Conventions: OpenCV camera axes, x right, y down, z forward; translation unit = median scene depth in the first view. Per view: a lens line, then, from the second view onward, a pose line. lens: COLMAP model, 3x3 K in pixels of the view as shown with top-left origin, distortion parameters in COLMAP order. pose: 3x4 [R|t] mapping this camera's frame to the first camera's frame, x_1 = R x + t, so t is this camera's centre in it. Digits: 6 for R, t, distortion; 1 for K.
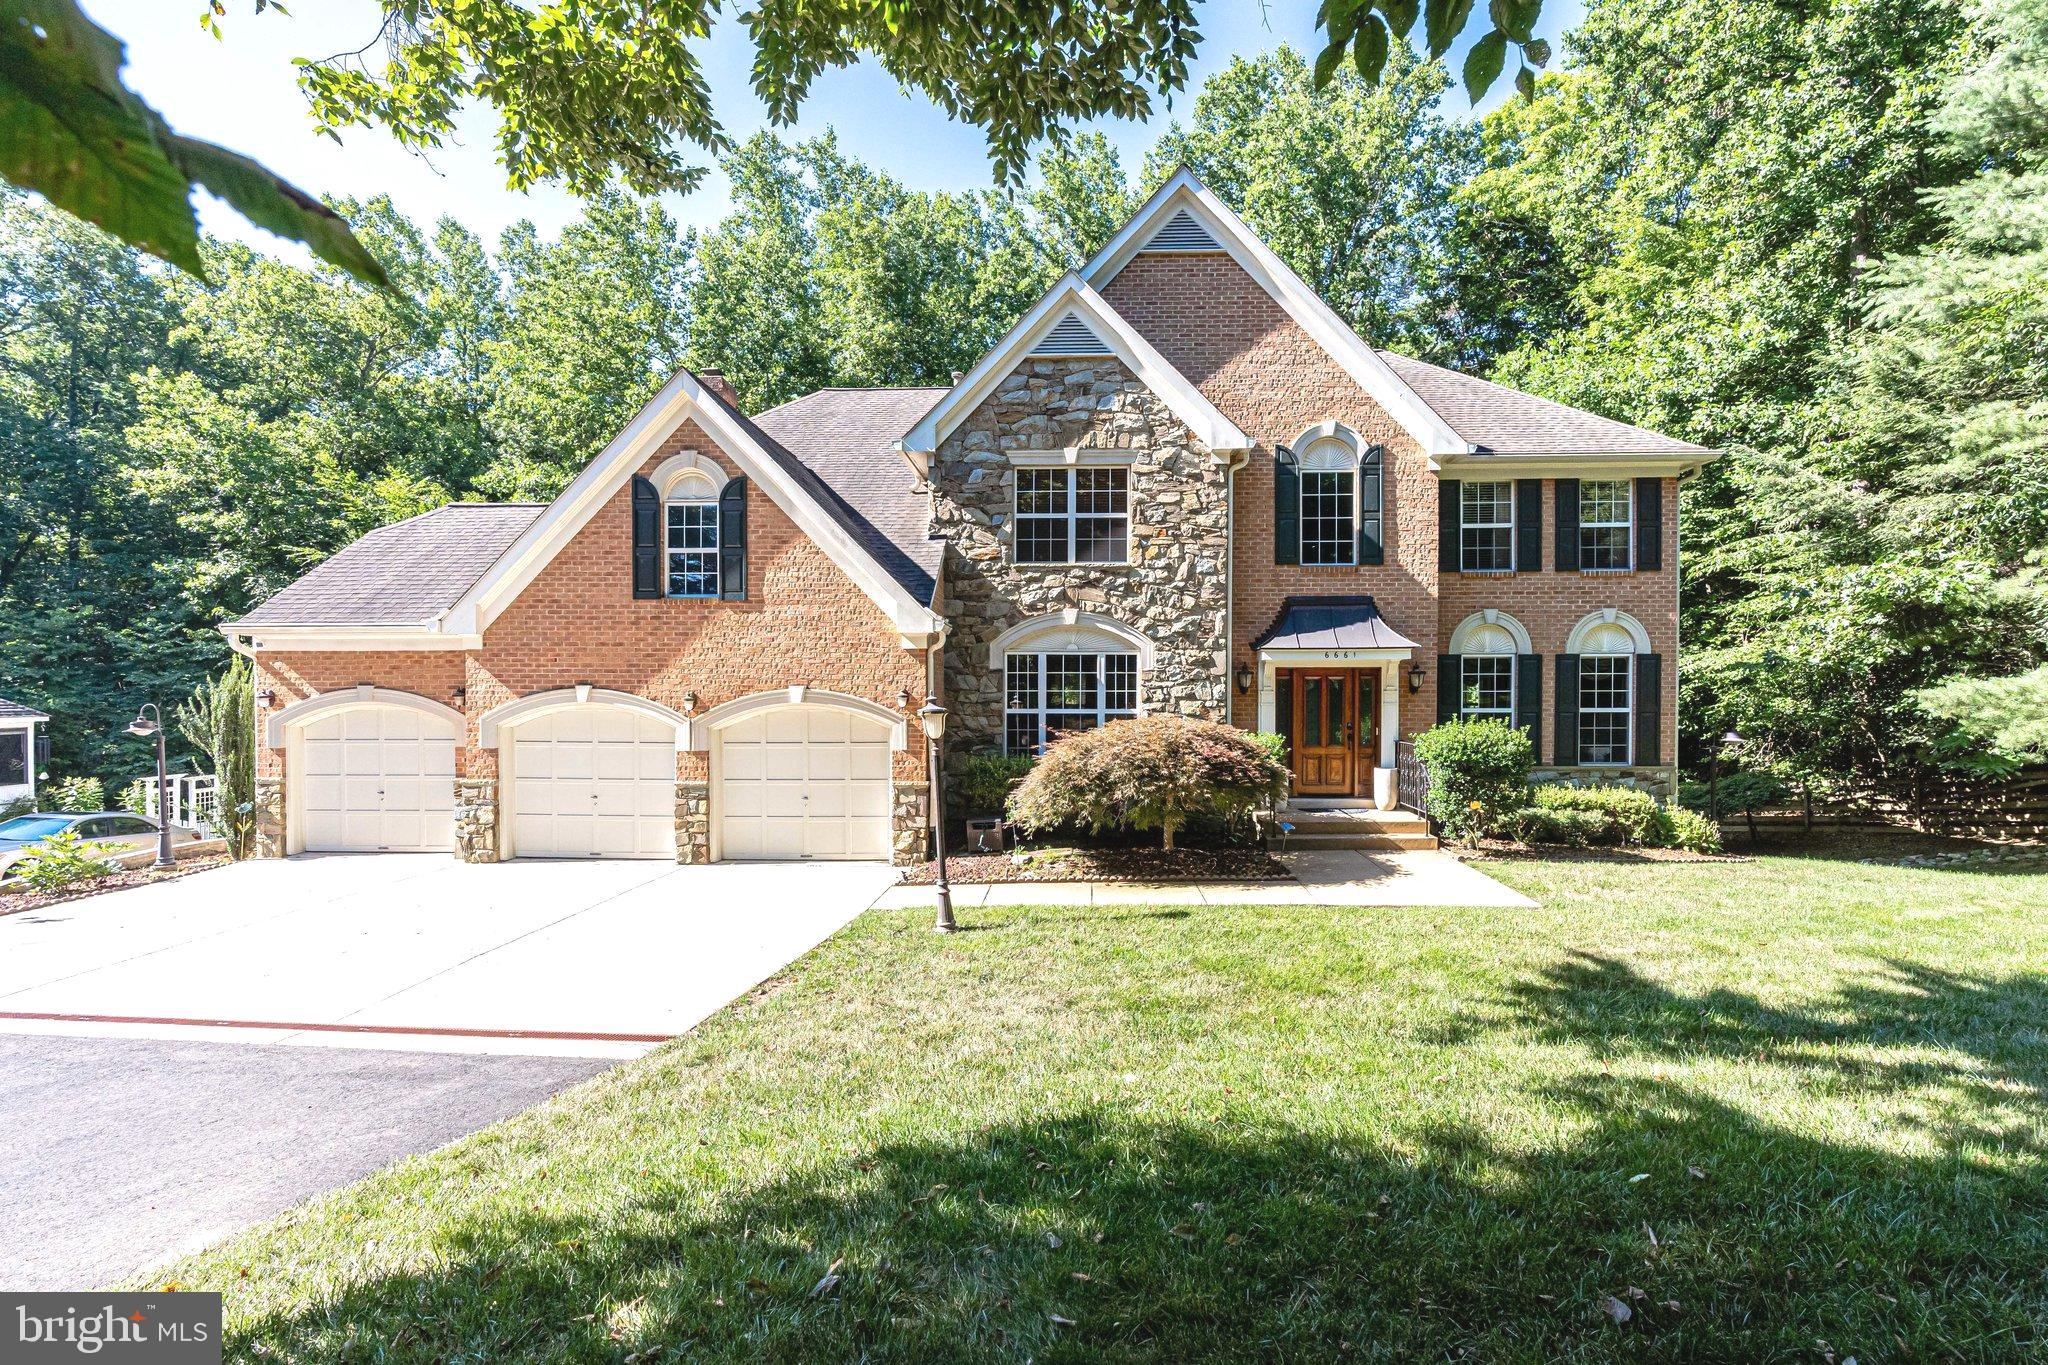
lens RADIAL K [[916.4, 0, 1024.0], [0, 916.4, 682.5], [0, 0, 1]] dist [-0.003715, -0.000290]
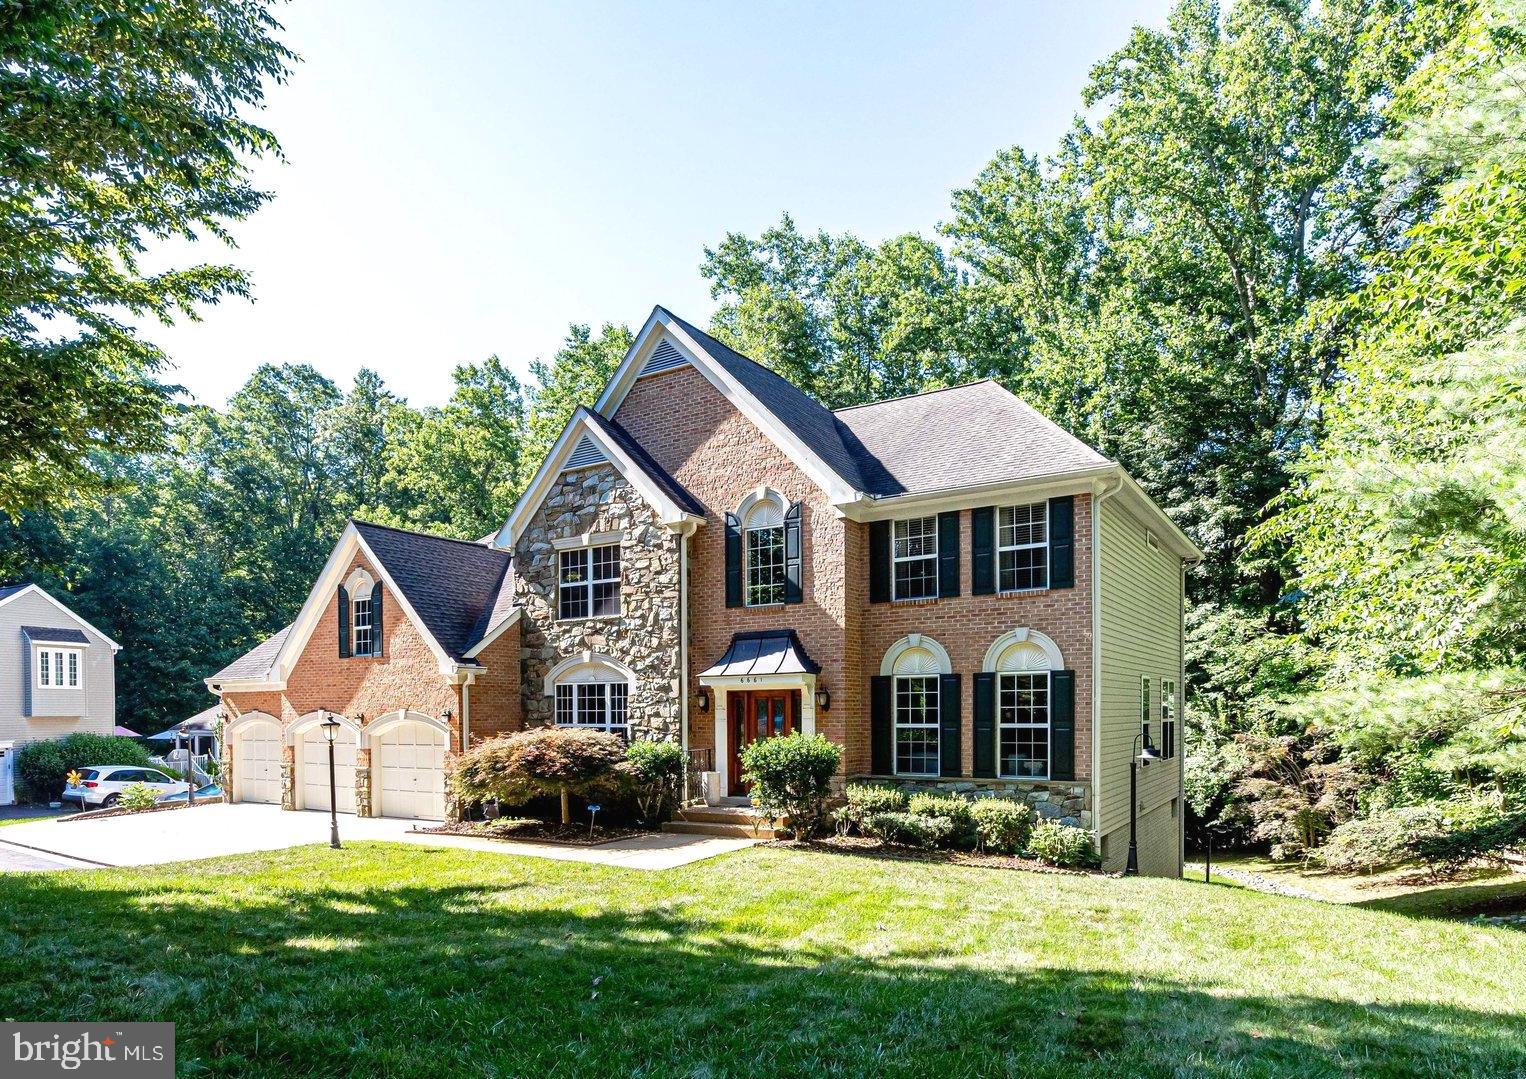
lens RADIAL K [[956.8, 0, 760.5], [0, 956.8, 697.4], [0, 0, 1]] dist [-0.000843, -0.000038]
pose [[0.852863, -0.013719, -0.521955, 1.019884], [0.012900, 0.999903, -0.005204, 0.000183], [0.521976, -0.002294, 0.852957, -0.087412]]
